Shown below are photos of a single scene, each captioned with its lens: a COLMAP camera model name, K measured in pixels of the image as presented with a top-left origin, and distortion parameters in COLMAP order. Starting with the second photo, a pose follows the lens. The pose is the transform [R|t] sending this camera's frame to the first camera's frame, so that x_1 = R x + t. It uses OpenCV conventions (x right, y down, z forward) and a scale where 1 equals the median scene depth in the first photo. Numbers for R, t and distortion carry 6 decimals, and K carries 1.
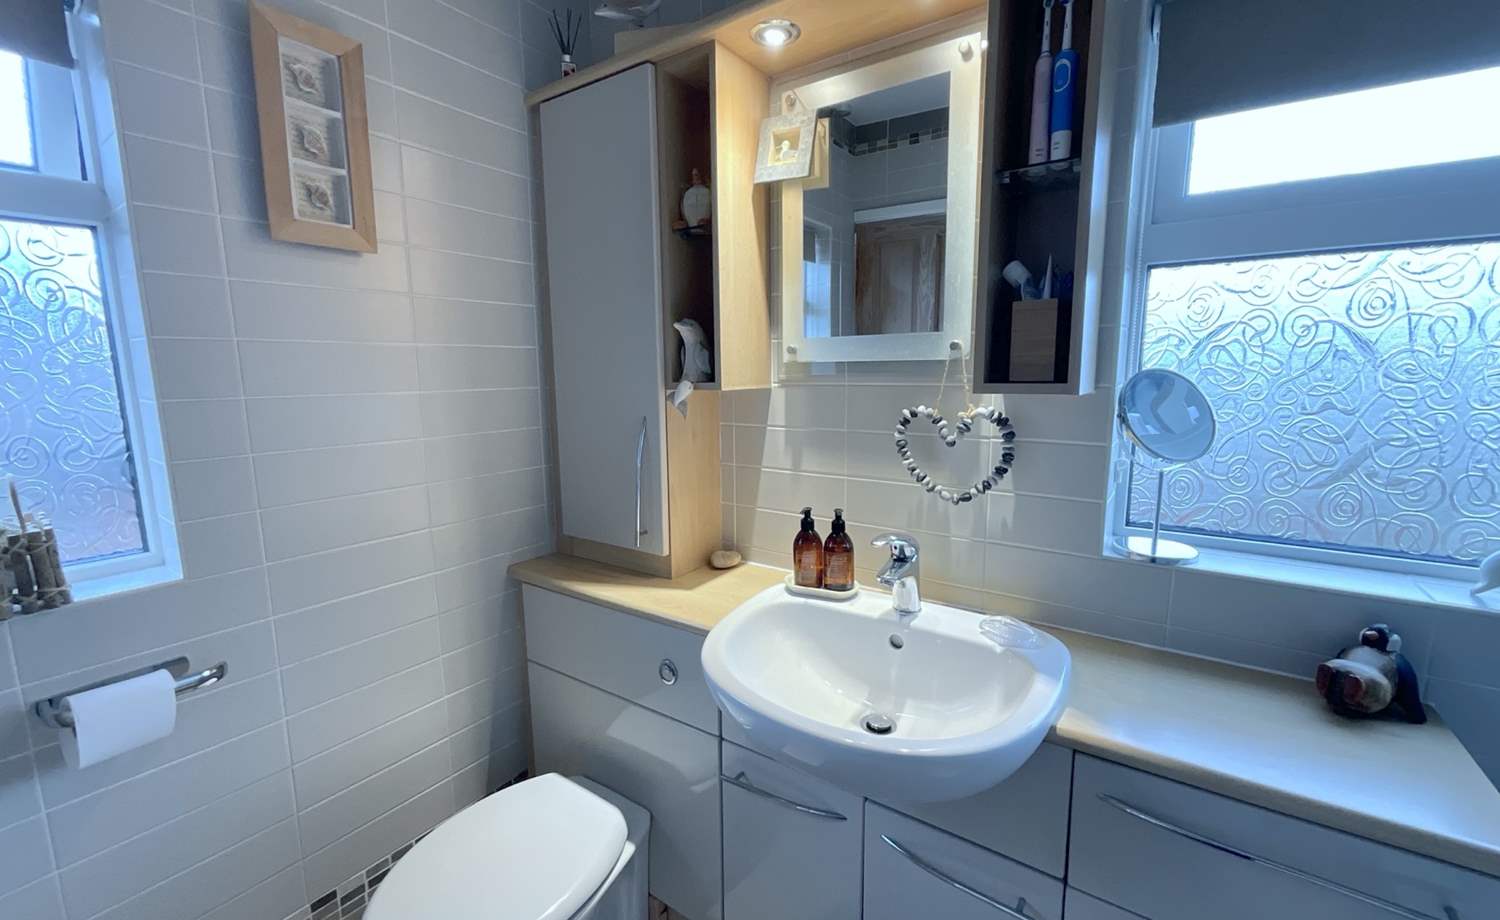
lens RADIAL K [[608.5, 0, 750.5], [0, 608.5, 457.2], [0, 0, 1]] dist [-0.001546, 0.000841]
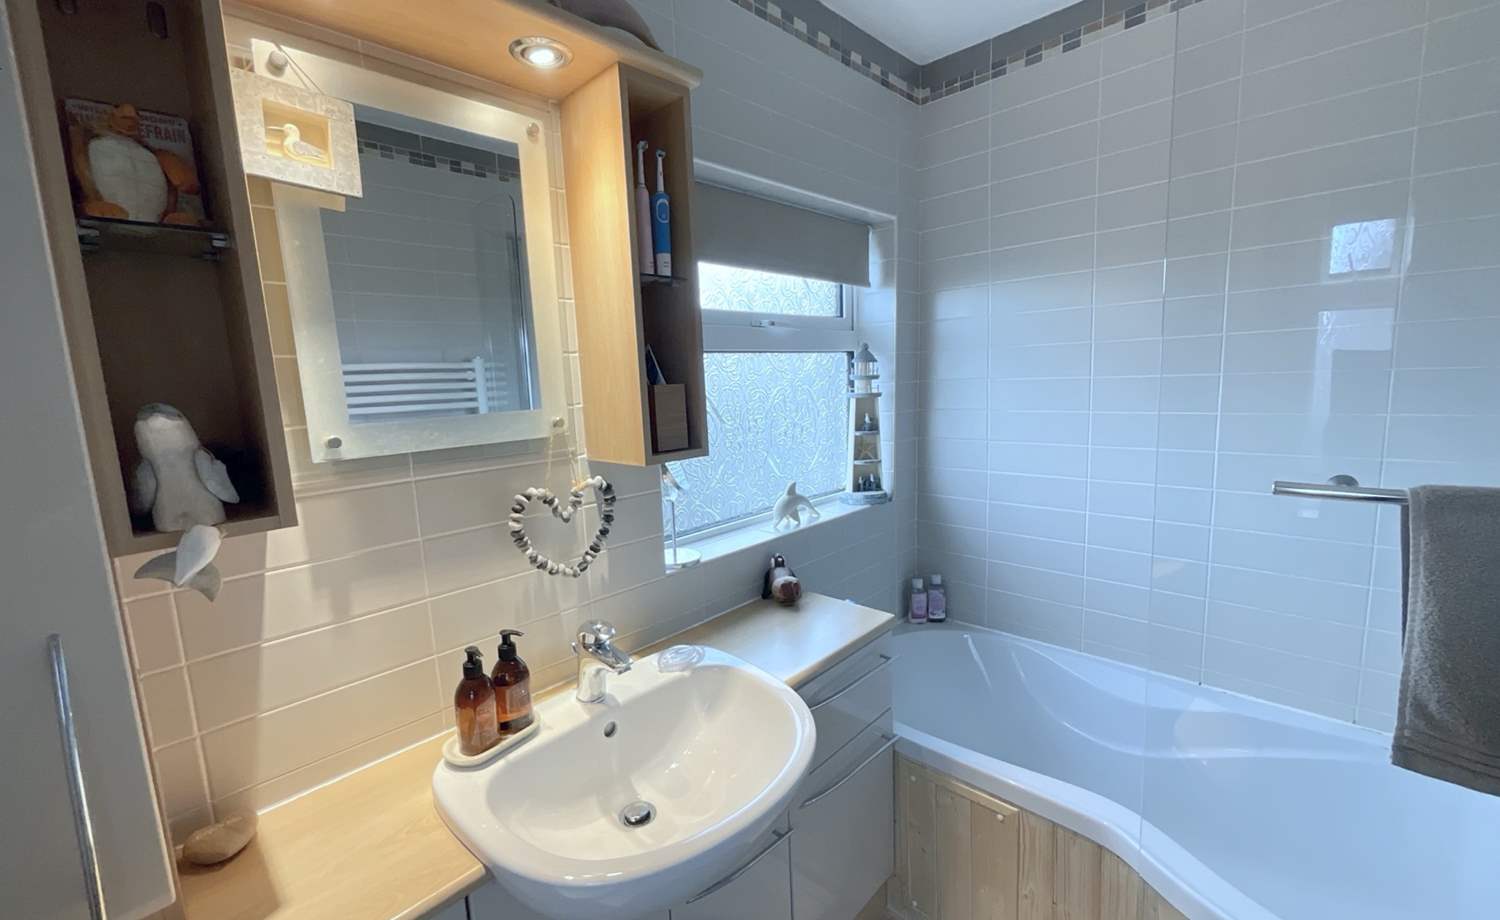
lens RADIAL K [[608.5, 0, 750.5], [0, 608.5, 457.2], [0, 0, 1]] dist [-0.001546, 0.000841]
pose [[0.162148, -0.132549, 0.977823, -0.578310], [0.179909, 0.978299, 0.102779, -0.169124], [-0.970227, 0.159254, 0.182476, 0.508423]]
